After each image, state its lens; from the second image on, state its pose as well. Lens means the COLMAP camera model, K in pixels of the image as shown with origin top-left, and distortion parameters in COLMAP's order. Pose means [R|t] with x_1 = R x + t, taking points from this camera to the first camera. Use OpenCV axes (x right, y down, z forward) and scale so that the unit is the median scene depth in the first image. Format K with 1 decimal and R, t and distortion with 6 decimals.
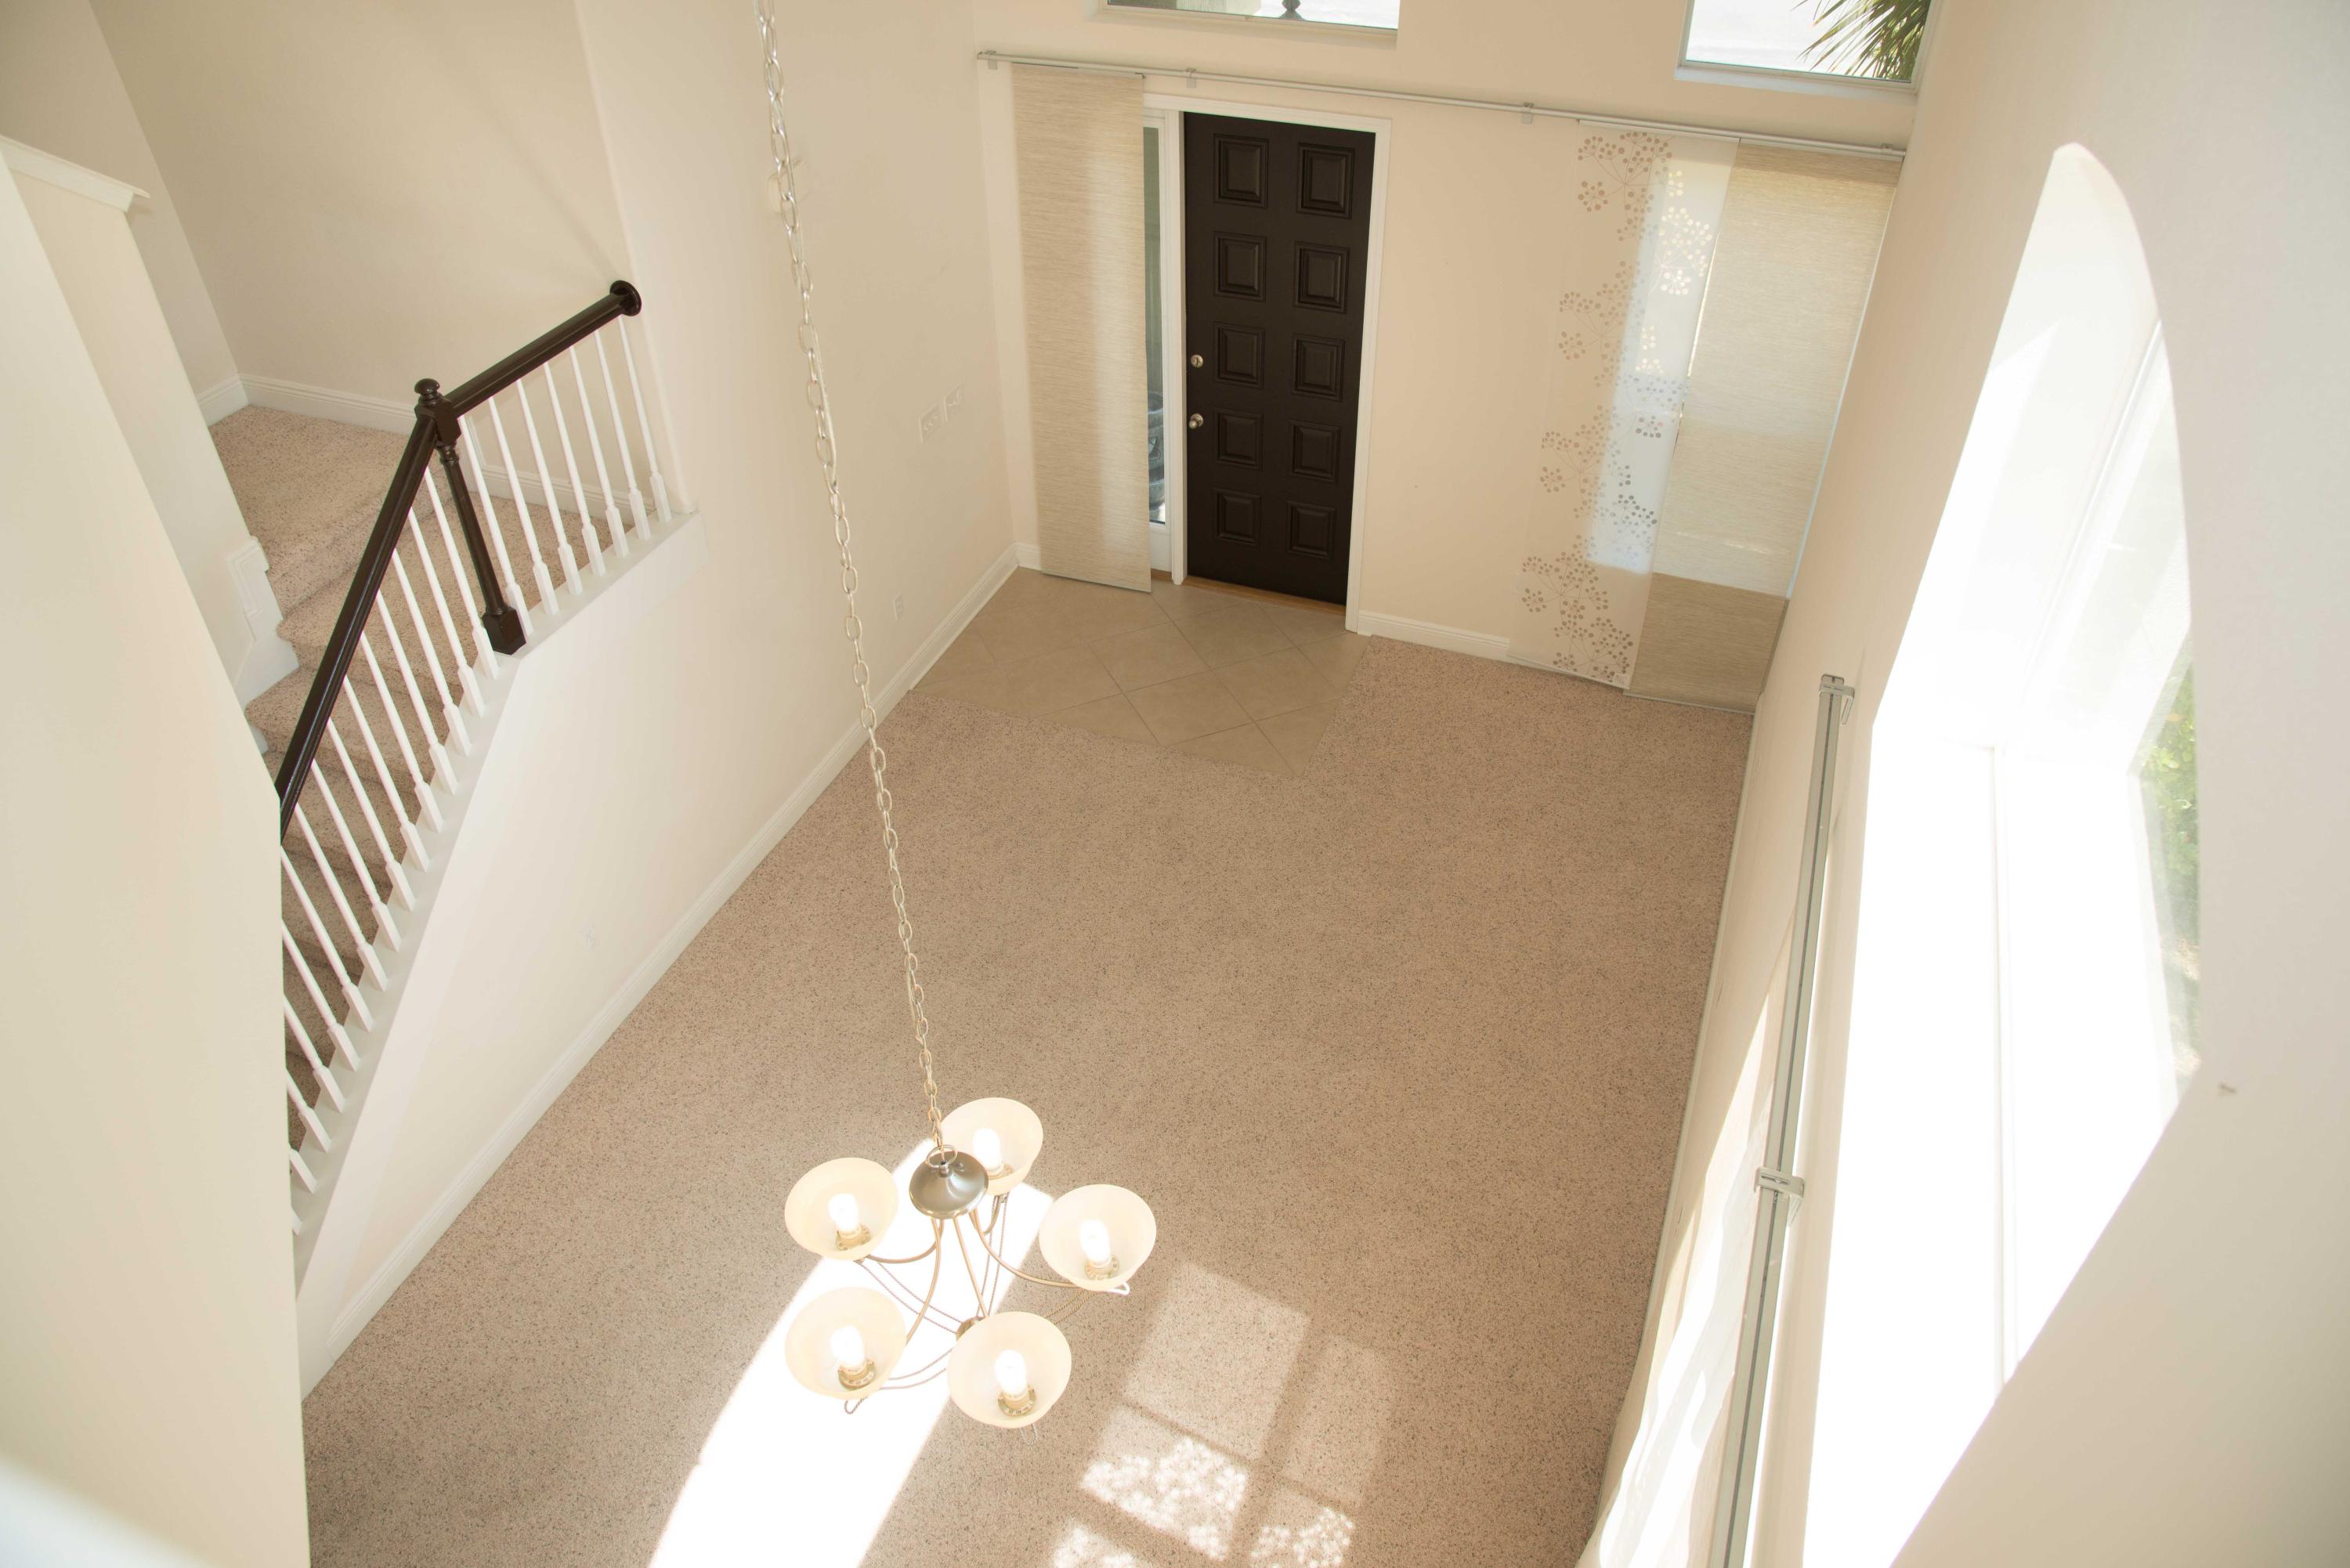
lens RADIAL K [[1580.6, 0, 1175.0], [0, 1580.6, 784.0], [0, 0, 1]] dist [-0.124848, 0.000308]
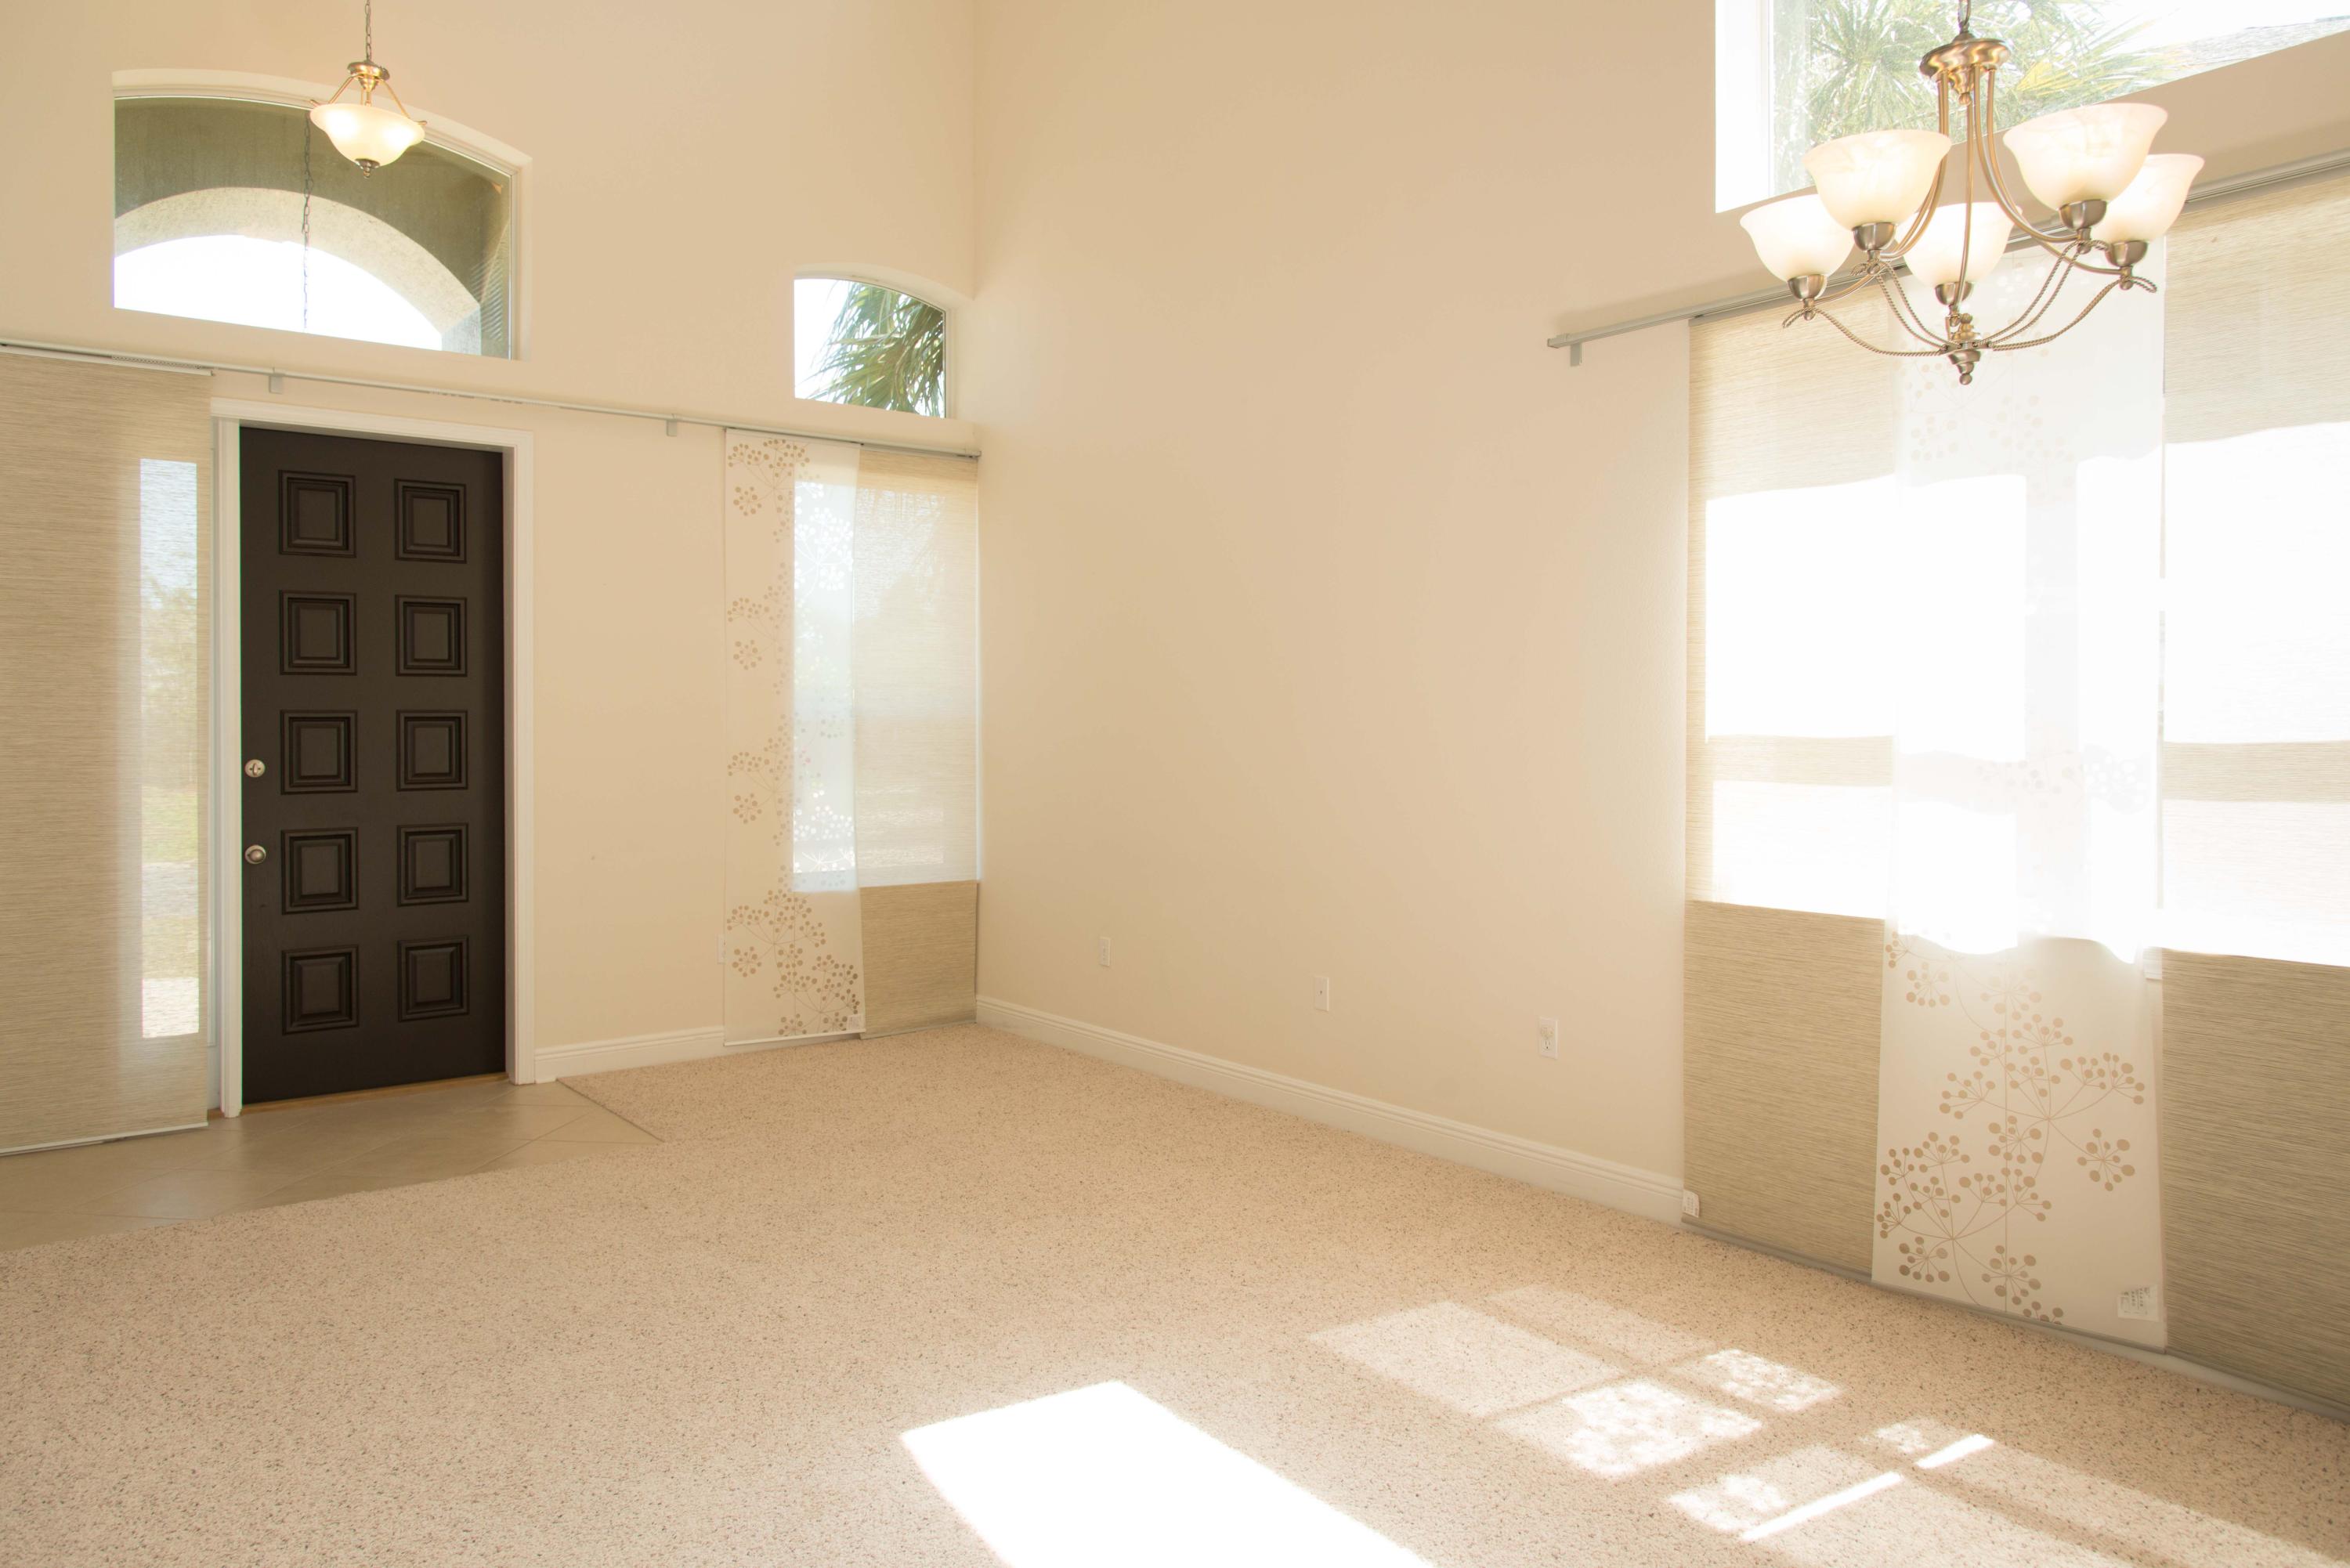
lens RADIAL K [[1524.1, 0, 1175.0], [0, 1524.1, 784.0], [0, 0, 1]] dist [-0.063891, 0.005029]
pose [[0.502276, -0.002476, 0.864704, -0.414665], [0.542677, 0.779447, -0.312991, 0.217380], [-0.673216, 0.626463, 0.392841, 0.458027]]
